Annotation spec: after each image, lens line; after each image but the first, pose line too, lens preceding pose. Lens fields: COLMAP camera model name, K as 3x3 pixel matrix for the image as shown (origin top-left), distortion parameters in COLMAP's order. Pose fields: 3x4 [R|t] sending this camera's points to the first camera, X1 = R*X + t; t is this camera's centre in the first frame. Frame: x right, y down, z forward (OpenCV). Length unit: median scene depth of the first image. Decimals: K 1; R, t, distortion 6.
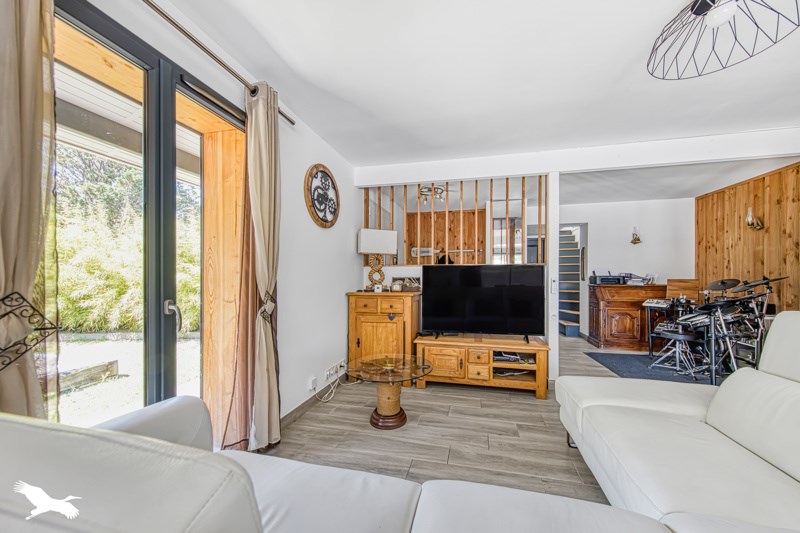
lens RADIAL K [[290.4, 0, 416.5], [0, 290.4, 277.7], [0, 0, 1]] dist [-0.000286, 0.000013]
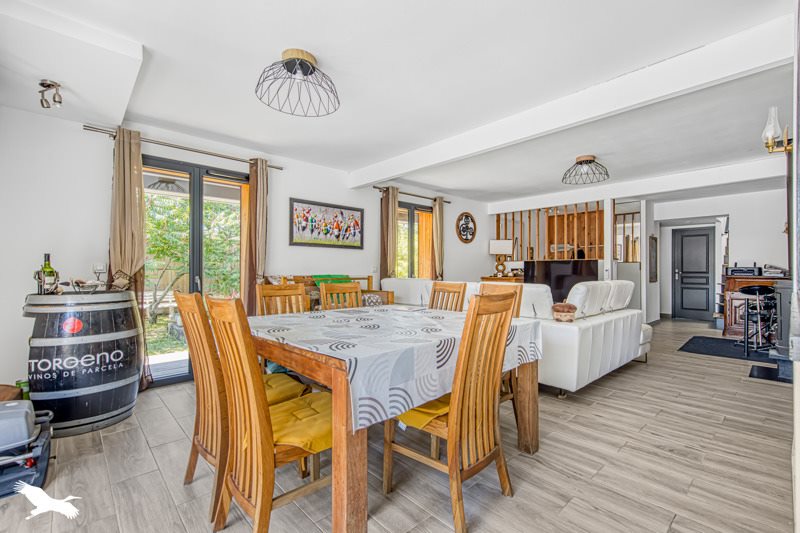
lens RADIAL K [[358.0, 0, 403.3], [0, 358.0, 268.8], [0, 0, 1]] dist [0.000460, 0.000007]
pose [[0.817910, -0.000757, -0.575345, 0.695820], [-0.003604, 0.999973, -0.006438, 0.019714], [0.575335, 0.007339, 0.817885, -1.181165]]
